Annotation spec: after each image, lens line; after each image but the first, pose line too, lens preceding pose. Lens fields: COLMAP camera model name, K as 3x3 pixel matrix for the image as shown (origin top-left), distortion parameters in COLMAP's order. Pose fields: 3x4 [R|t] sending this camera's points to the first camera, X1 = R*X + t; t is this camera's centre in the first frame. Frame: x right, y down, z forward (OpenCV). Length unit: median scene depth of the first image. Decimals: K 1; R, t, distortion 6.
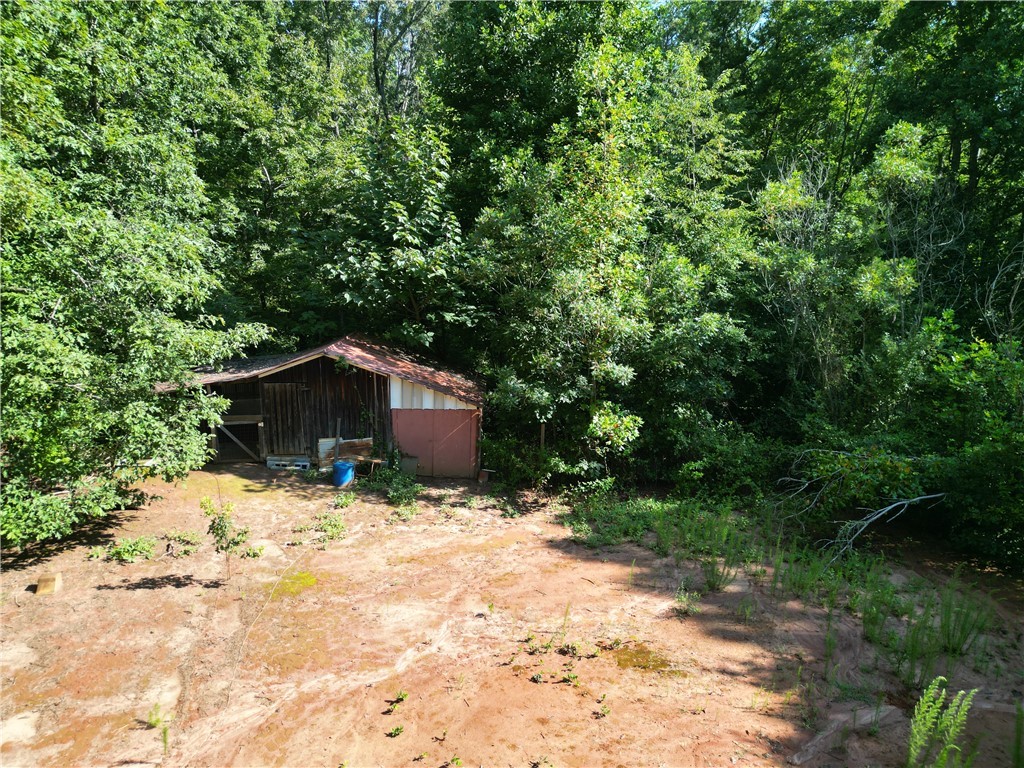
lens RADIAL K [[717.3, 0, 516.5], [0, 717.3, 377.0], [0, 0, 1]] dist [0.077858, 0.004151]
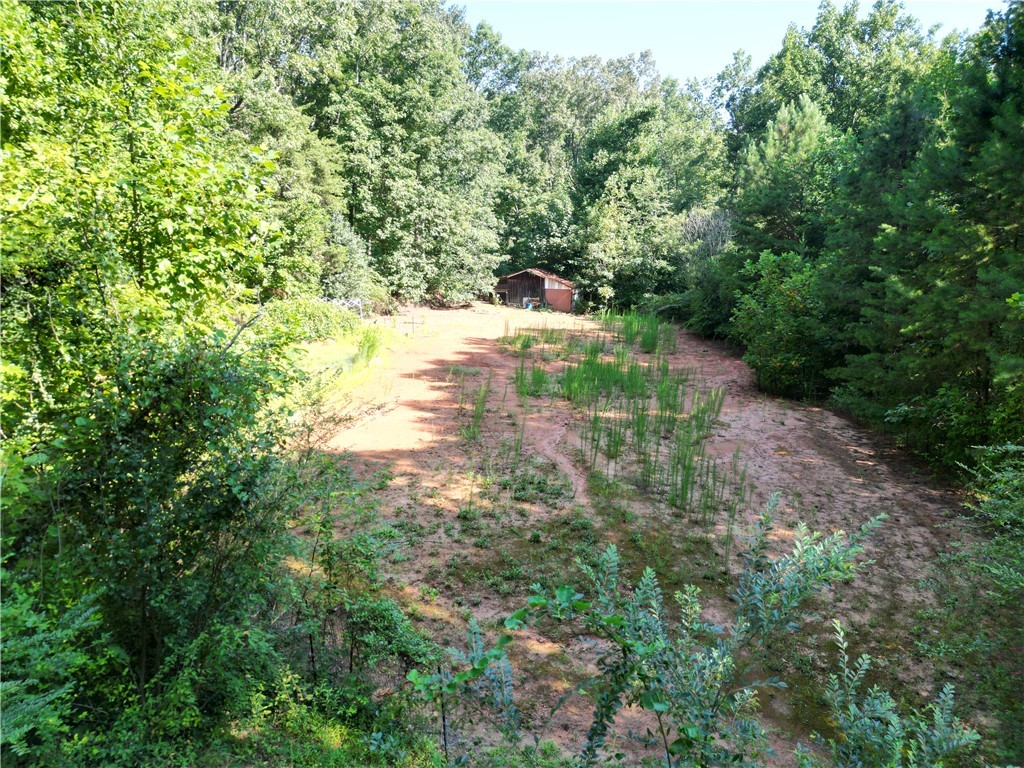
lens RADIAL K [[717.3, 0, 513.2], [0, 717.3, 388.2], [0, 0, 1]] dist [0.077858, 0.004151]
pose [[0.940032, 0.071325, -0.333546, 0.722661], [-0.064030, 0.997408, 0.032829, 0.358703], [0.335023, -0.009503, 0.942162, -1.882762]]
